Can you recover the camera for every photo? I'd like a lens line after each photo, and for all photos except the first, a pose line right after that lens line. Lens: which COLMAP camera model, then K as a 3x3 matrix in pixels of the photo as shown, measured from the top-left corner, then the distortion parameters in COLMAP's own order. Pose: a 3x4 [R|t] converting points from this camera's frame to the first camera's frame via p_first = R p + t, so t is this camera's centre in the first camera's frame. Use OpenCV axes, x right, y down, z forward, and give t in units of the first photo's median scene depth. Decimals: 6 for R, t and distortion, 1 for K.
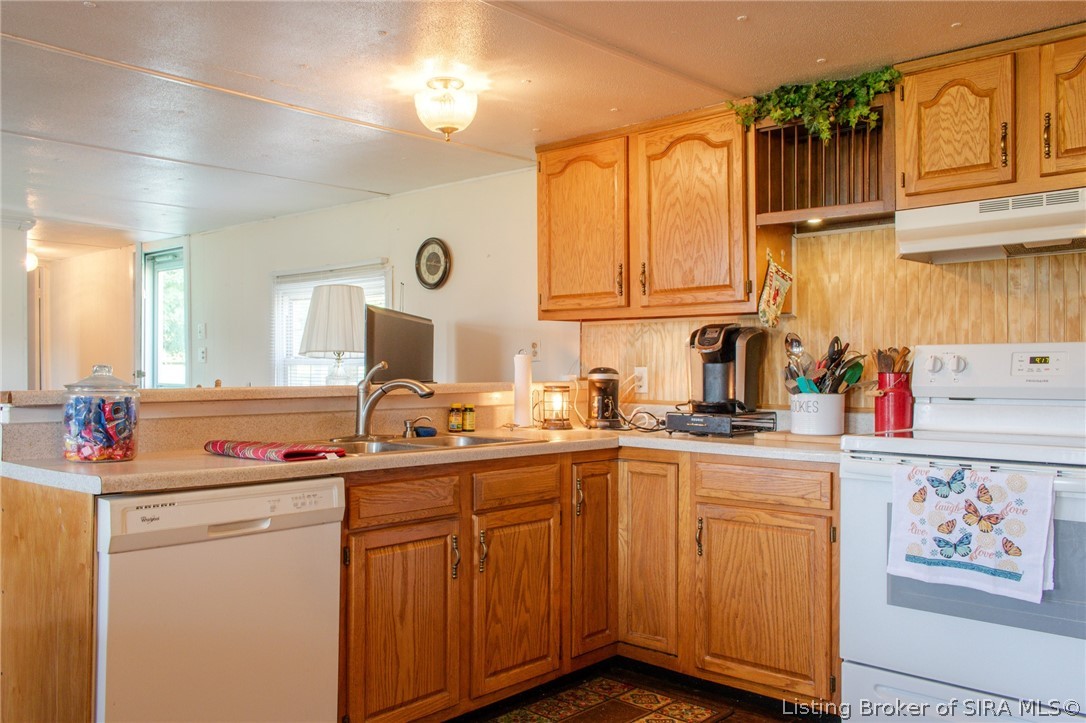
lens RADIAL K [[890.8, 0, 523.1], [0, 890.8, 364.2], [0, 0, 1]] dist [0.007954, -0.000276]
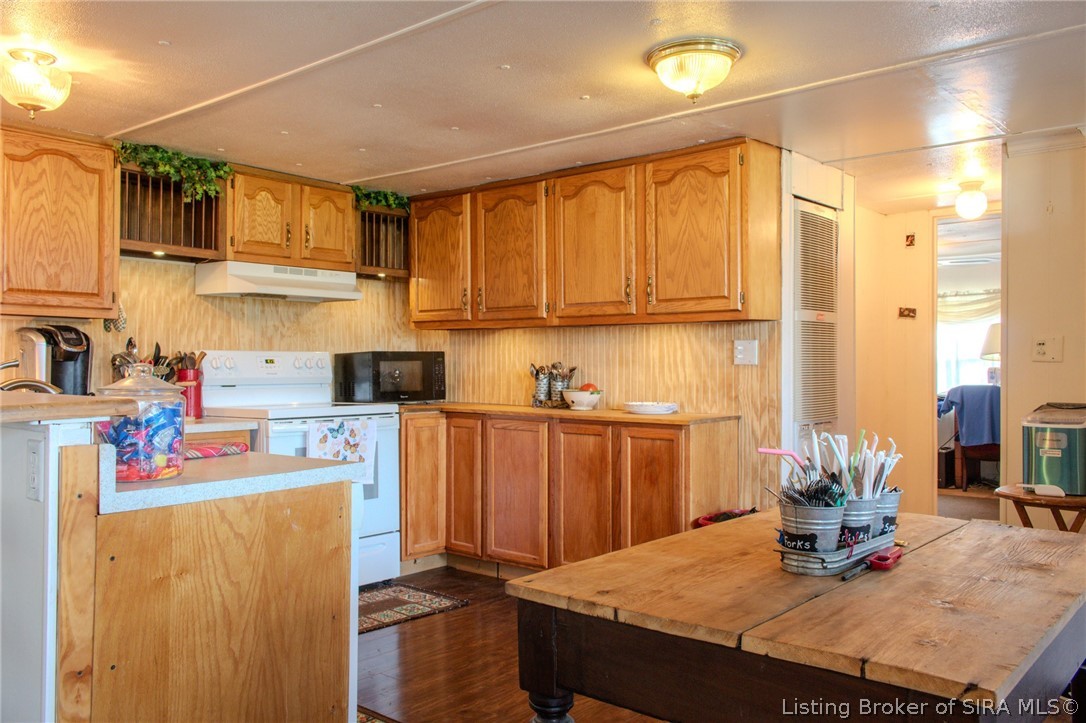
lens RADIAL K [[890.8, 0, 523.1], [0, 890.8, 364.2], [0, 0, 1]] dist [0.007954, -0.000276]
pose [[-0.034346, 0.003156, 0.999405, -0.991451], [-0.006962, 0.999970, -0.003397, 0.002763], [-0.999386, -0.007075, -0.034323, 0.508292]]
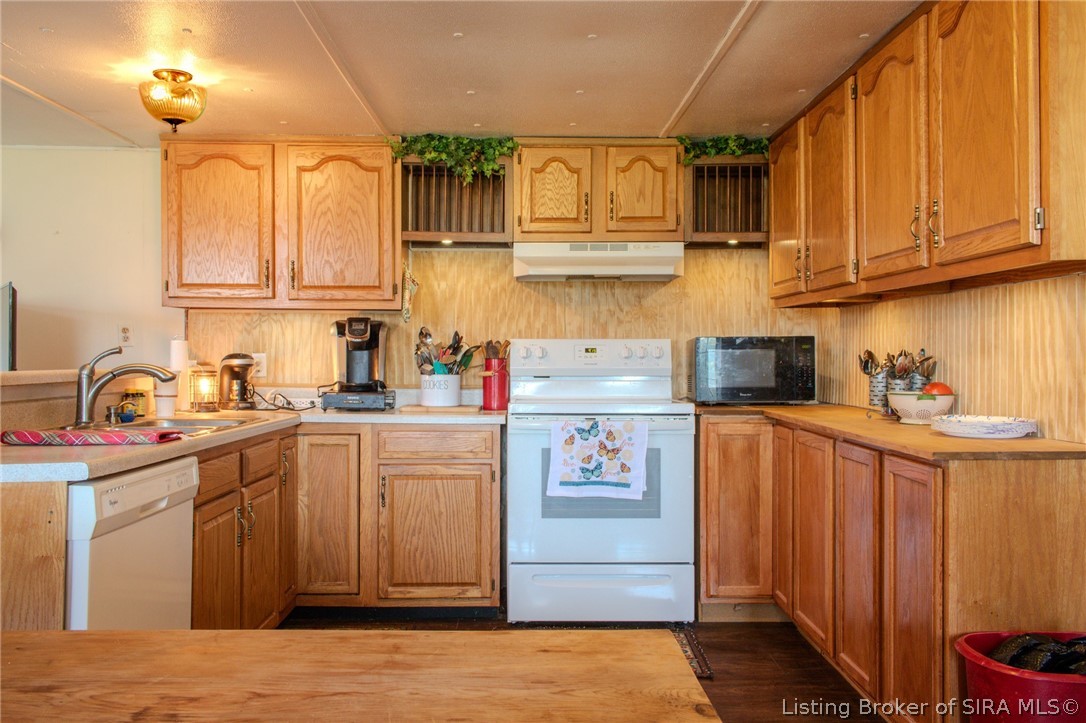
lens RADIAL K [[900.3, 0, 519.1], [0, 900.3, 362.1], [0, 0, 1]] dist [0.005780, -0.002642]
pose [[0.730344, -0.000555, 0.683079, -0.489404], [-0.007432, 0.999934, 0.008759, 0.002601], [-0.683039, -0.011474, 0.730292, -0.030814]]
